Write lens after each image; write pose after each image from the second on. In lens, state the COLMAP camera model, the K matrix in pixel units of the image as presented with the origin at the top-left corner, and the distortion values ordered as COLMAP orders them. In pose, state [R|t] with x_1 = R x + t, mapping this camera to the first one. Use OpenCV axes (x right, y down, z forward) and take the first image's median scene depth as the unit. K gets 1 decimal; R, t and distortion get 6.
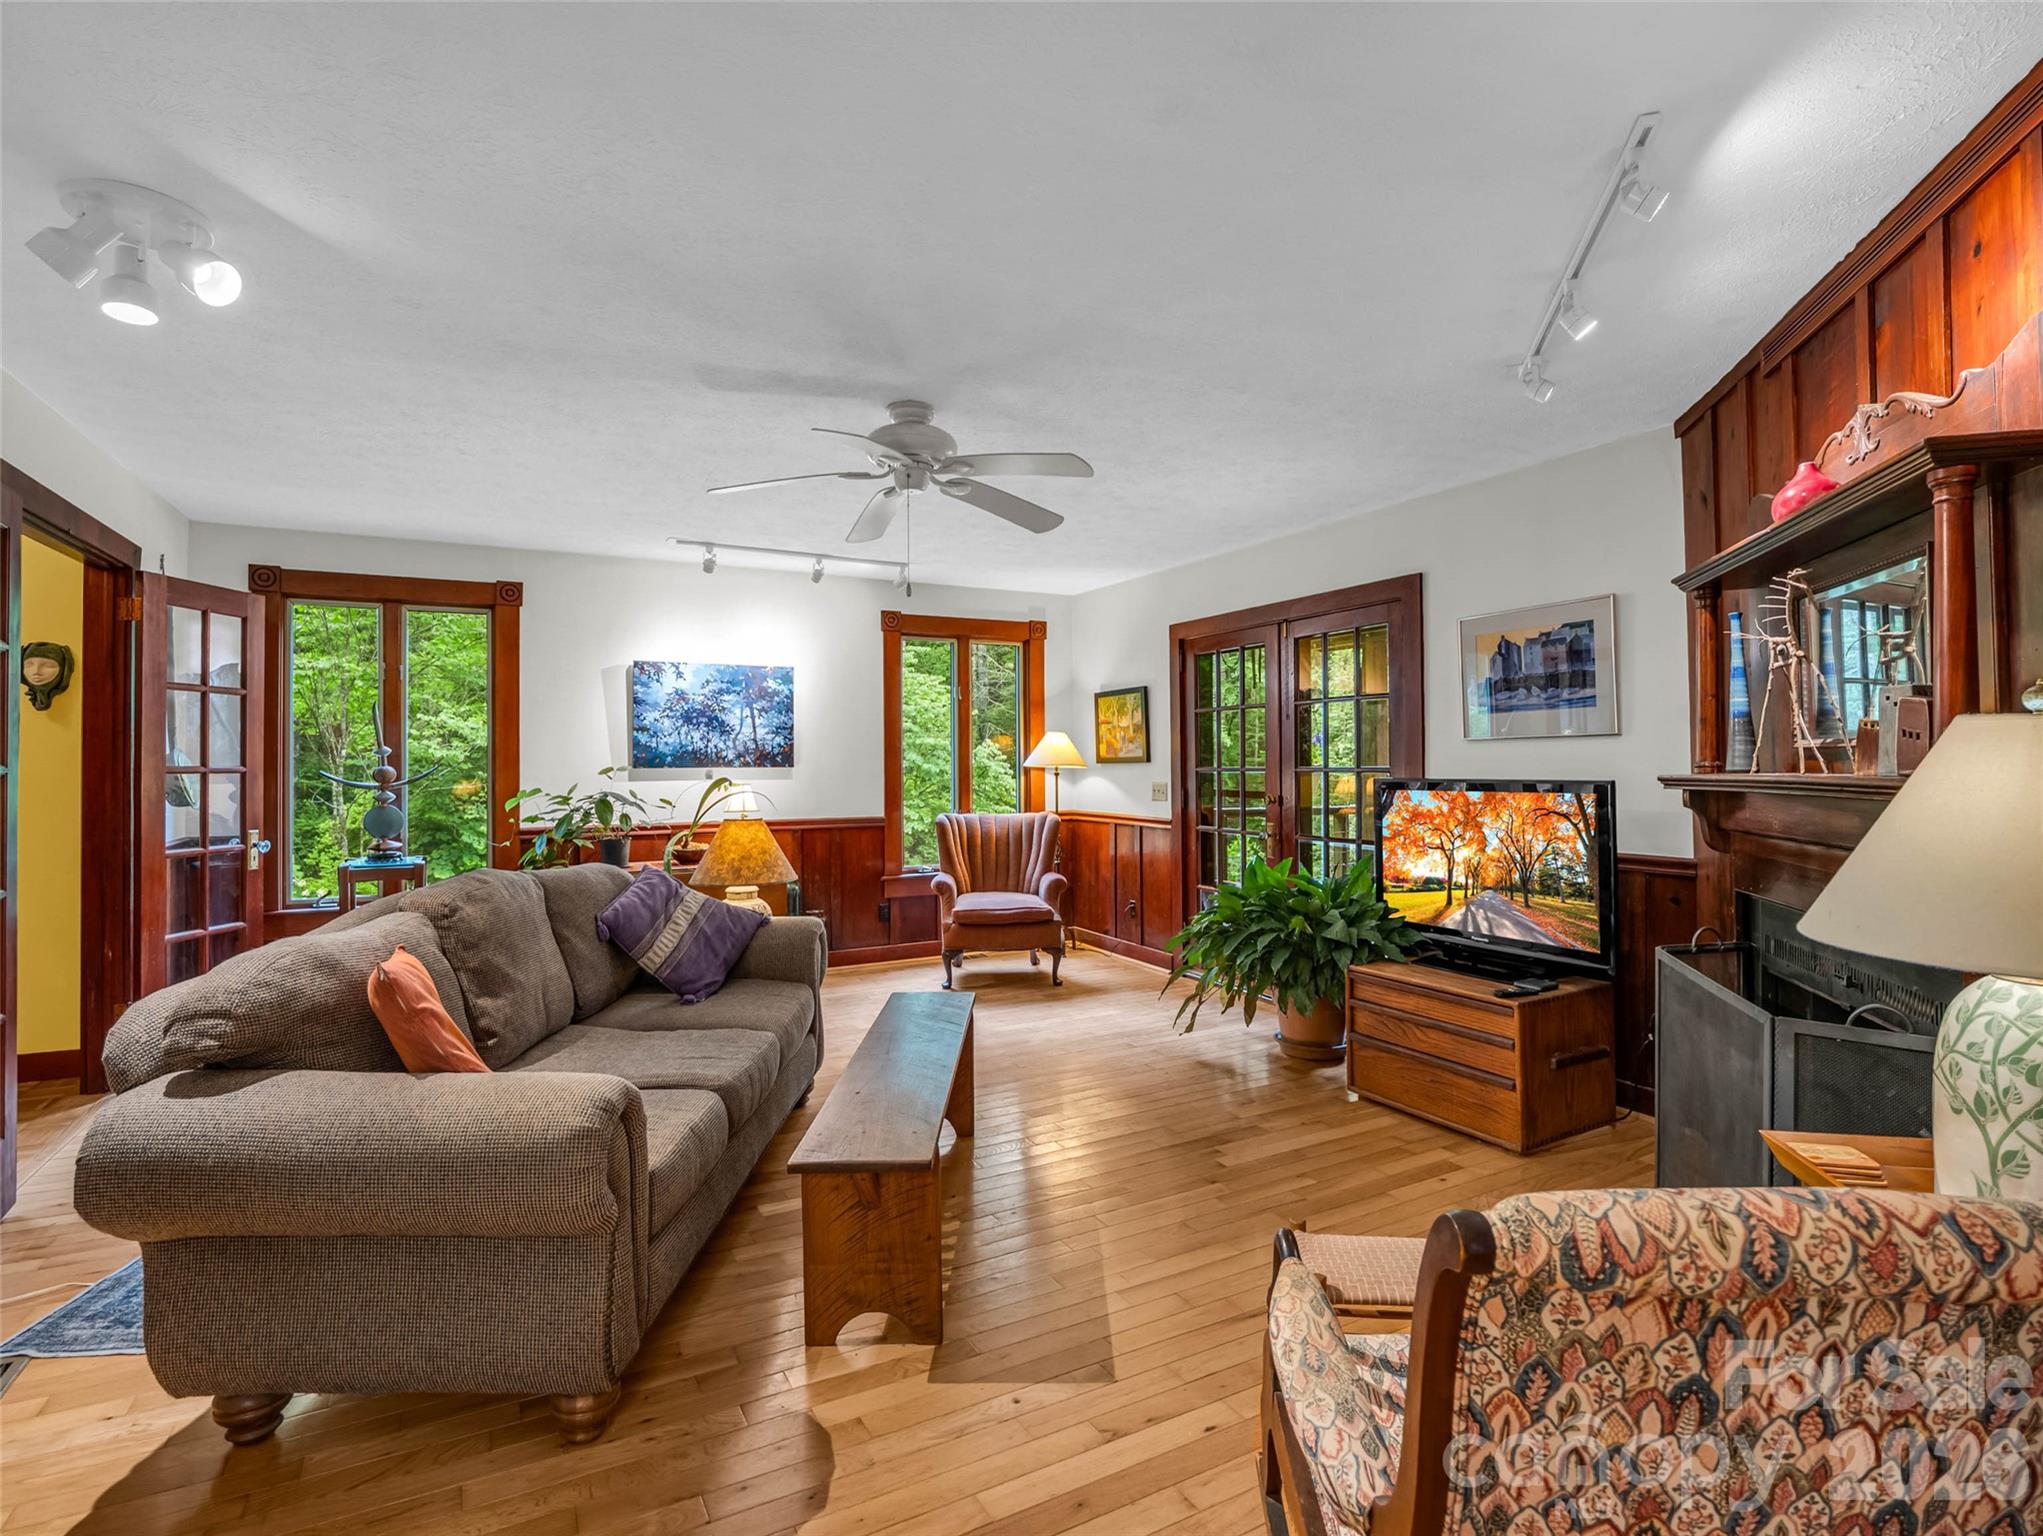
lens RADIAL K [[1023.3, 0, 1006.5], [0, 1023.3, 753.0], [0, 0, 1]] dist [-0.007041, -0.003027]
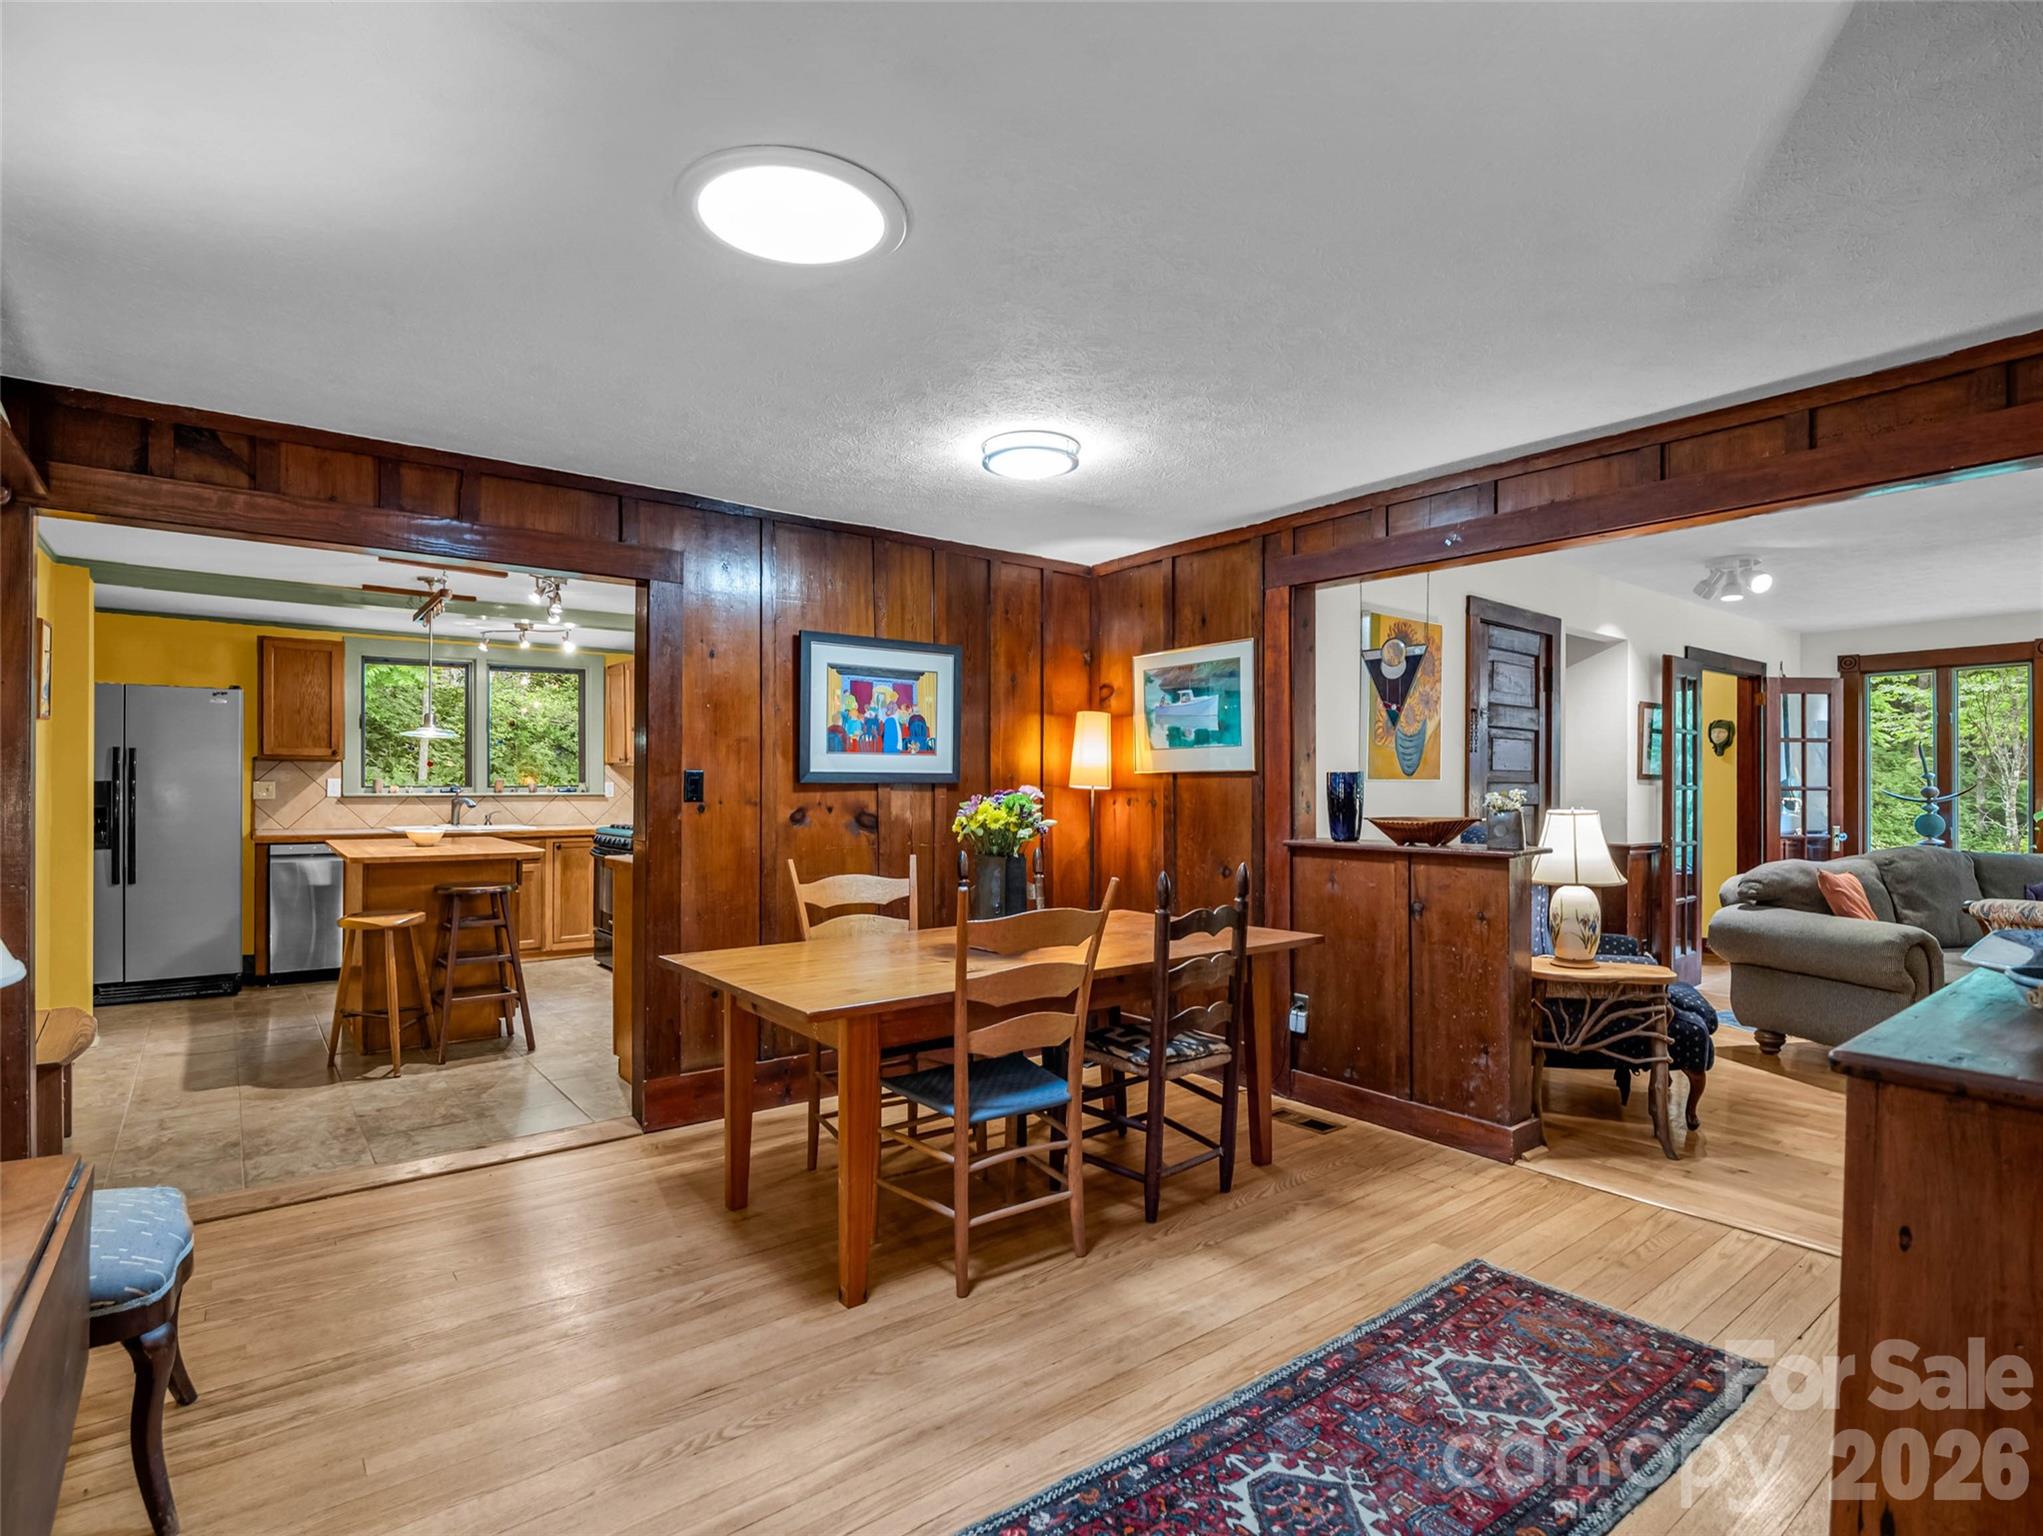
lens RADIAL K [[1023.3, 0, 1034.5], [0, 1023.3, 783.2], [0, 0, 1]] dist [-0.007041, -0.003027]
pose [[0.188381, 0.000783, -0.982096, 0.494556], [0.009973, 0.999947, 0.002710, -0.006847], [0.982045, -0.010305, 0.188363, -0.449101]]
